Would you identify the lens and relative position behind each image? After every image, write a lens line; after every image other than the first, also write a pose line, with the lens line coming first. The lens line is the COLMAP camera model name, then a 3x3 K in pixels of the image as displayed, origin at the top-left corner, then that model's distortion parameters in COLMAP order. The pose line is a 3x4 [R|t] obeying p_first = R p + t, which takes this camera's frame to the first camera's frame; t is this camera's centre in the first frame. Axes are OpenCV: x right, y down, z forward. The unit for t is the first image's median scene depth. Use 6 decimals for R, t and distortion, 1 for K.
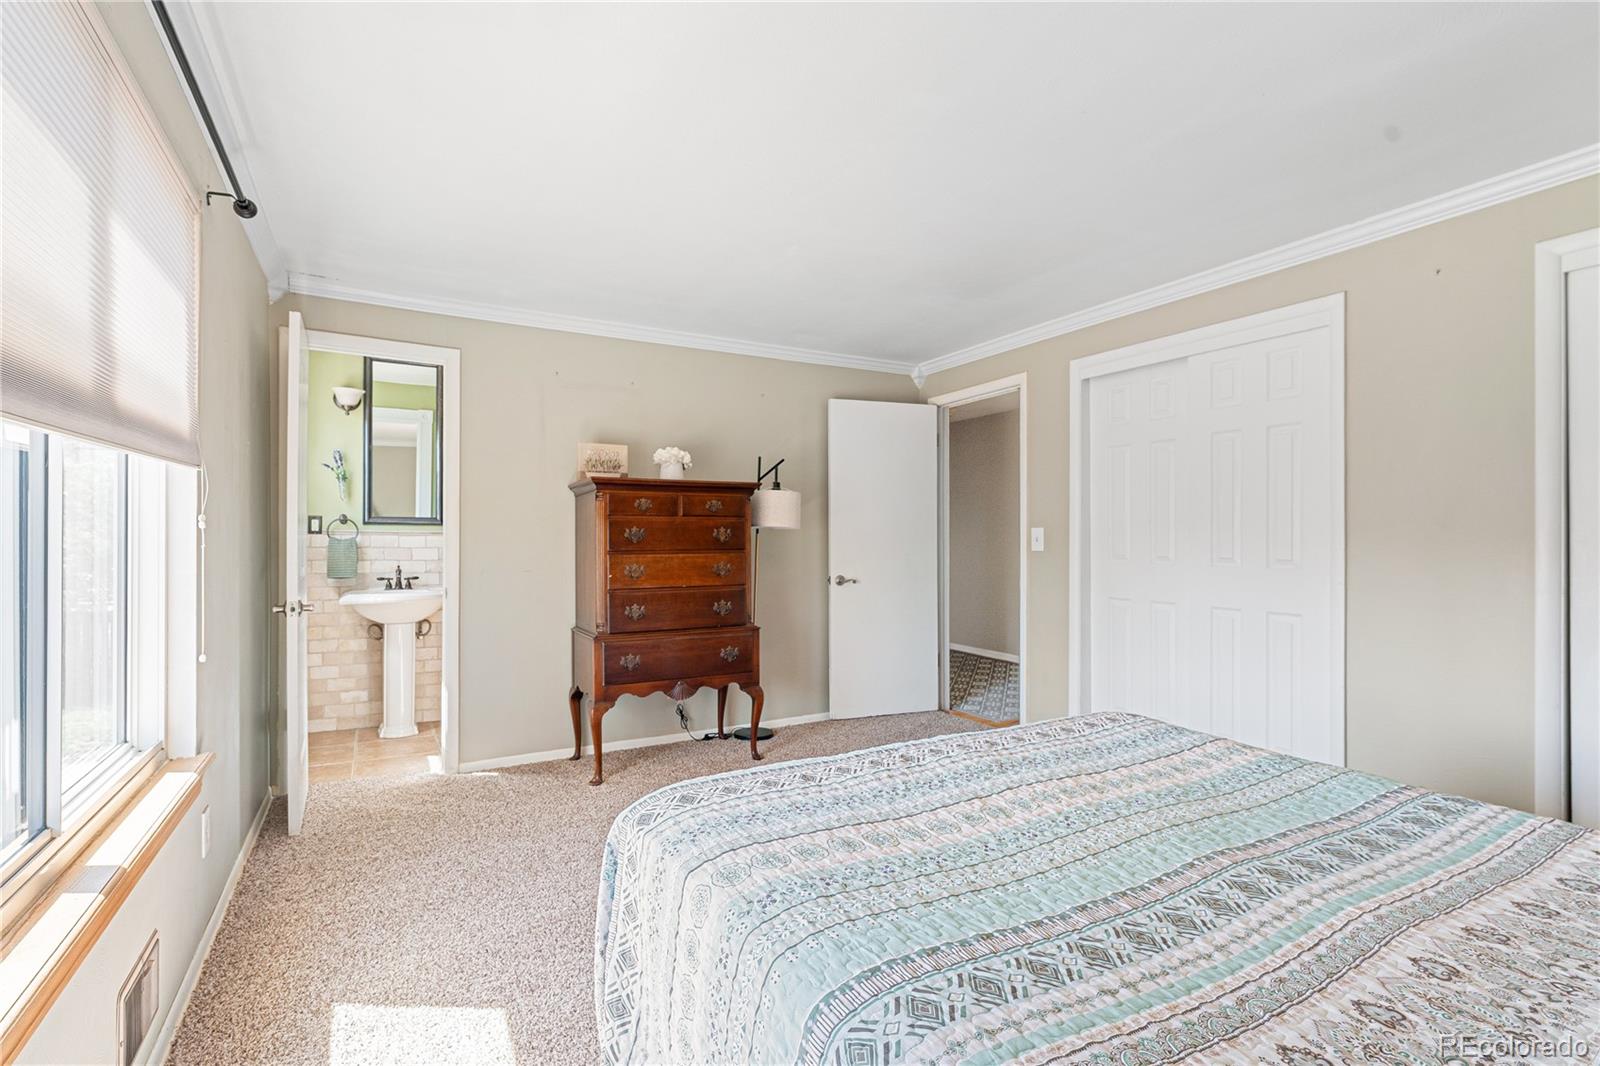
lens RADIAL K [[709.9, 0, 768.7], [0, 709.9, 535.3], [0, 0, 1]] dist [-0.004390, 0.002188]
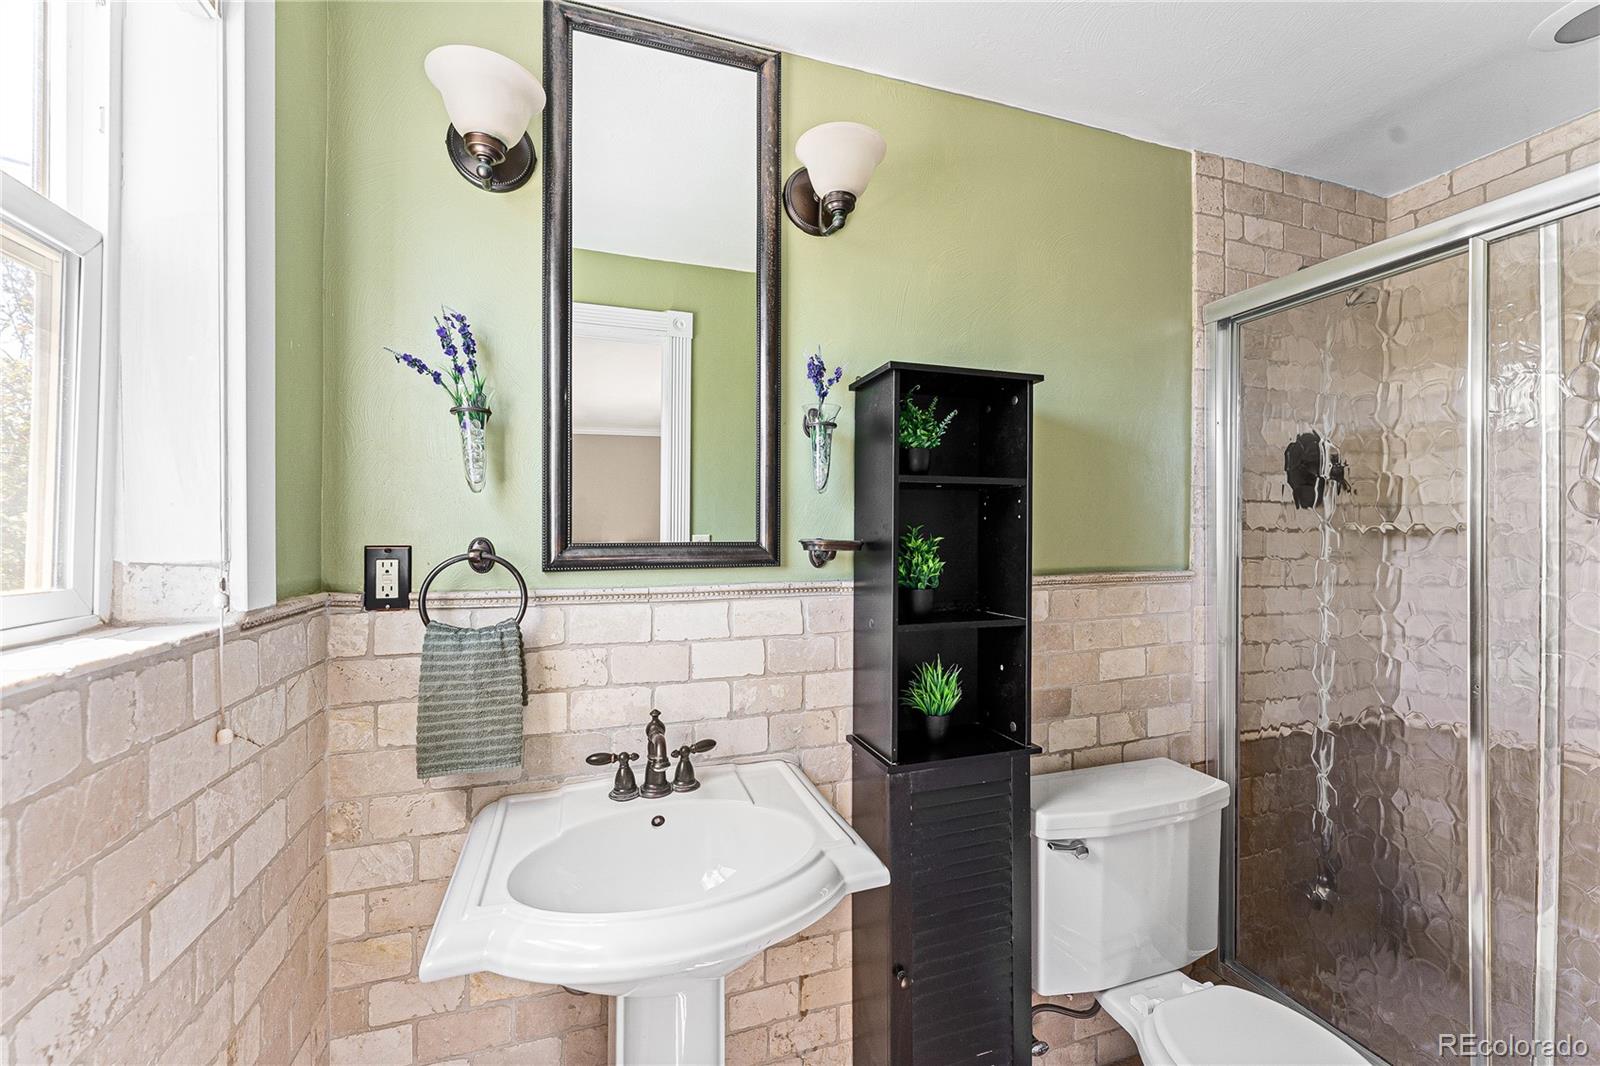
lens RADIAL K [[646.1, 0, 803.6], [0, 646.1, 533.9], [0, 0, 1]] dist [-0.002718, -0.000169]
pose [[0.986451, -0.015559, -0.163319, -0.419734], [0.012428, 0.999719, -0.020174, -0.024453], [0.163587, 0.017871, 0.986367, 0.750447]]
